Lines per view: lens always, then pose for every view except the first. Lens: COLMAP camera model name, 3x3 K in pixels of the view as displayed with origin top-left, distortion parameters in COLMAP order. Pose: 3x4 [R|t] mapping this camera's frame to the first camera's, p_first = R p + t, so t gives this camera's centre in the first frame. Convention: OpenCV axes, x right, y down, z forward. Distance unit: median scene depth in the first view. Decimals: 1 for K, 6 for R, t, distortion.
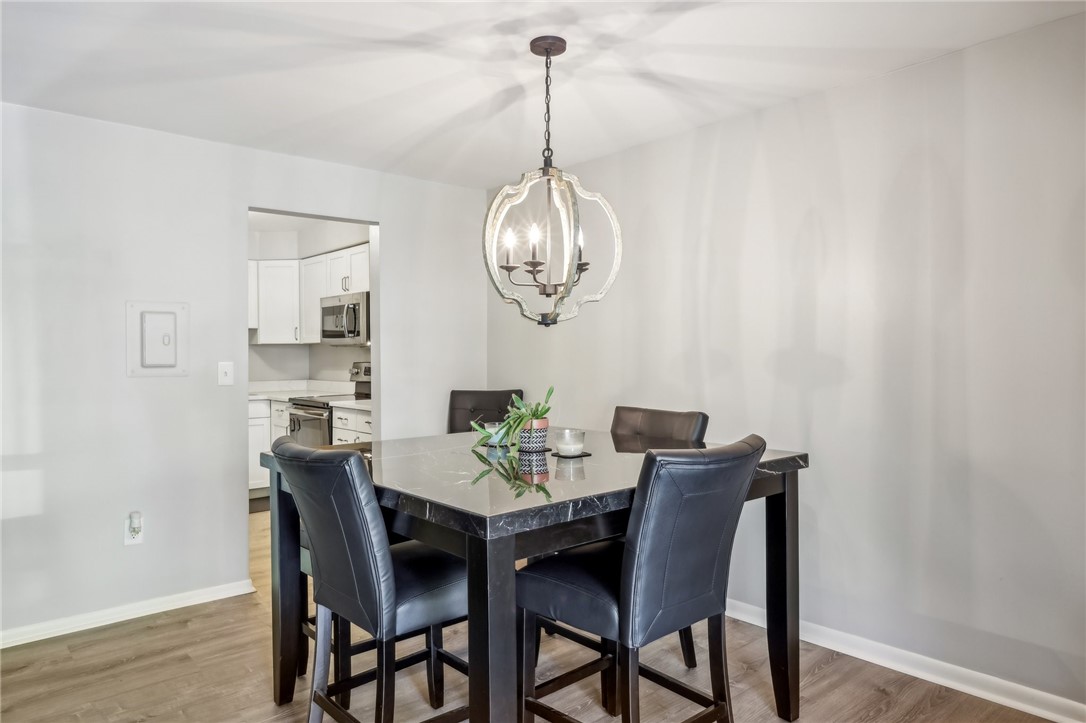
lens RADIAL K [[709.2, 0, 543.0], [0, 709.2, 361.5], [0, 0, 1]] dist [-0.005169, -0.000491]
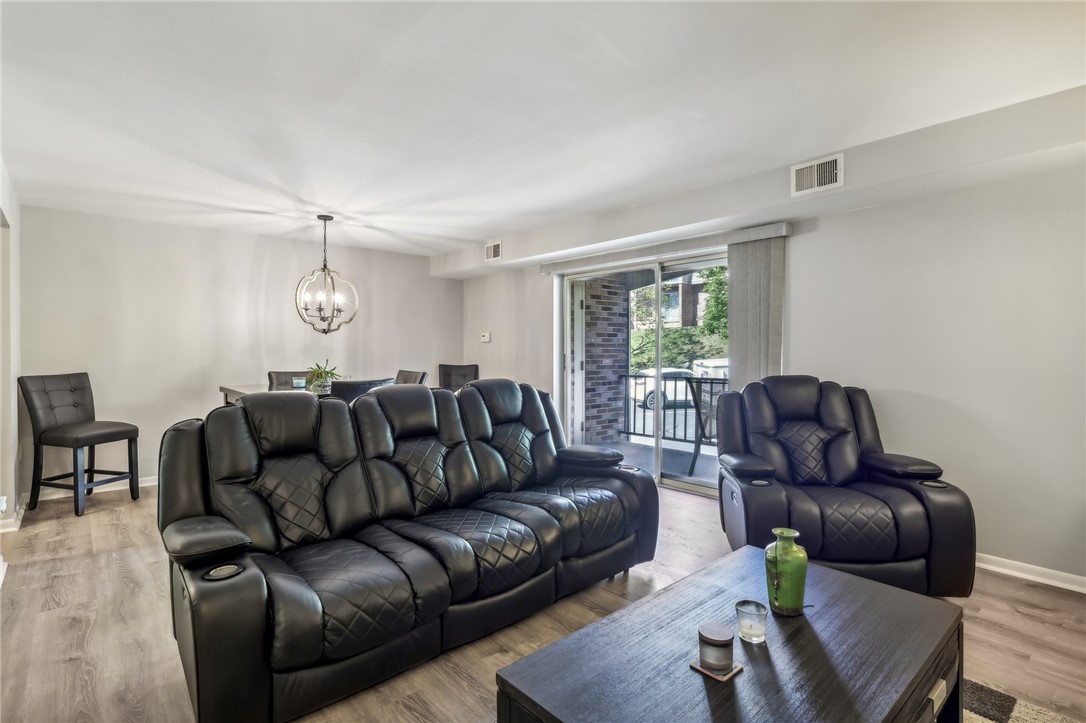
lens RADIAL K [[533.2, 0, 534.3], [0, 533.2, 350.9], [0, 0, 1]] dist [0.000833, 0.000669]
pose [[-0.001425, -0.003471, 0.999993, -0.840050], [0.007268, 0.999968, 0.003481, 0.002855], [-0.999973, 0.007273, -0.001400, 0.137090]]
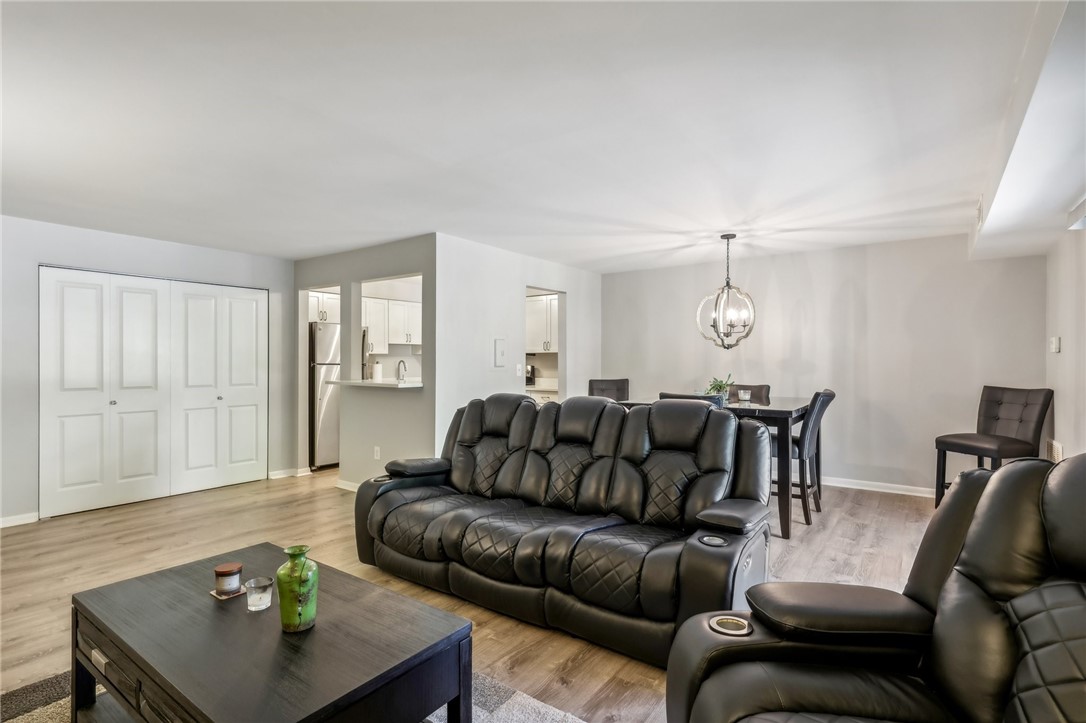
lens RADIAL K [[533.2, 0, 534.3], [0, 533.2, 350.9], [0, 0, 1]] dist [0.000833, 0.000669]
pose [[0.975854, 0.004137, 0.218387, -0.495130], [0.001712, 0.999645, -0.026588, 0.001820], [-0.218419, 0.026320, 0.975500, -0.311910]]
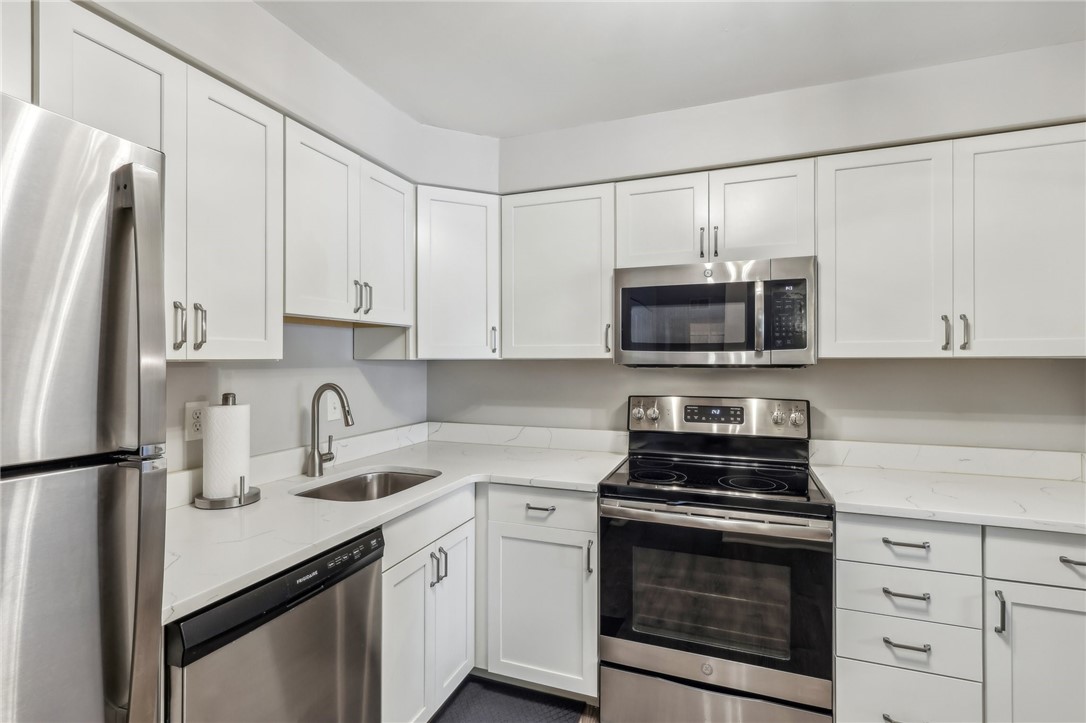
lens RADIAL K [[510.4, 0, 539.6], [0, 510.4, 360.6], [0, 0, 1]] dist [-0.000761, -0.000335]
pose [[0.879446, 0.006829, 0.475949, -0.571737], [0.000599, 0.999880, -0.015453, -0.021523], [-0.475998, 0.013875, 0.879337, 0.766034]]
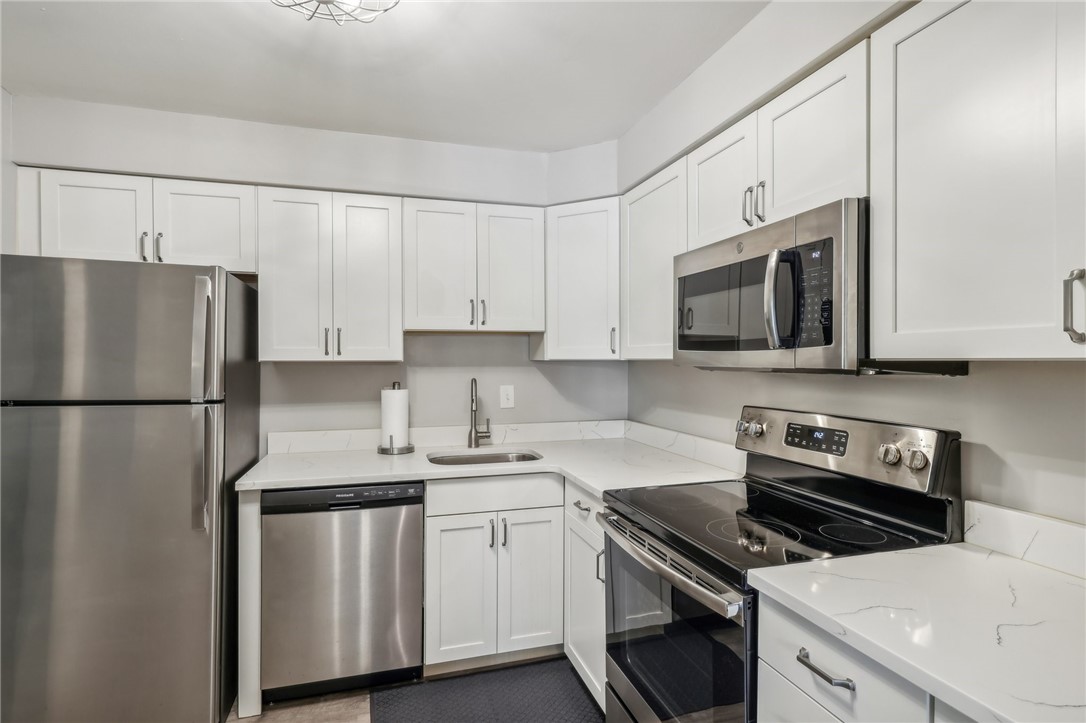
lens RADIAL K [[546.6, 0, 543.0], [0, 546.6, 361.5], [0, 0, 1]] dist [0.001433, 0.000305]
pose [[0.914276, 0.009396, -0.404983, -0.270491], [-0.012886, 0.999900, -0.005892, -0.024416], [0.404887, 0.010605, 0.914305, 0.714011]]
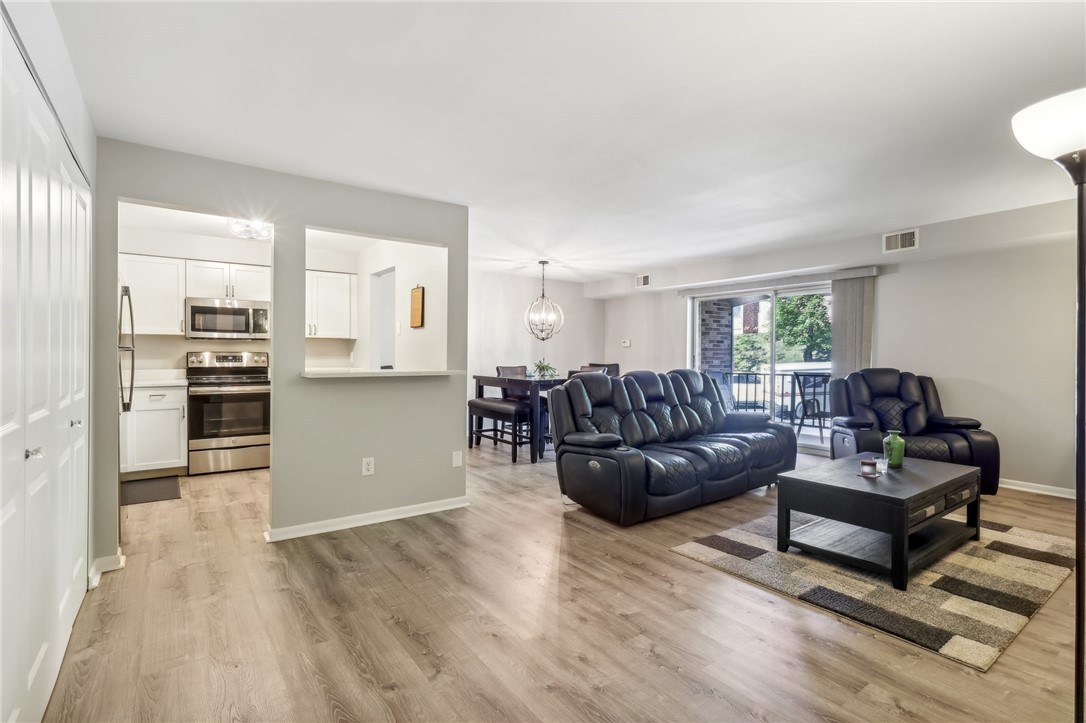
lens RADIAL K [[510.4, 0, 539.6], [0, 510.4, 360.6], [0, 0, 1]] dist [-0.000761, -0.000335]
pose [[0.094627, -0.011373, 0.995448, -1.190337], [0.003775, 0.999932, 0.011065, 0.009697], [-0.995506, 0.002711, 0.094663, 0.360700]]
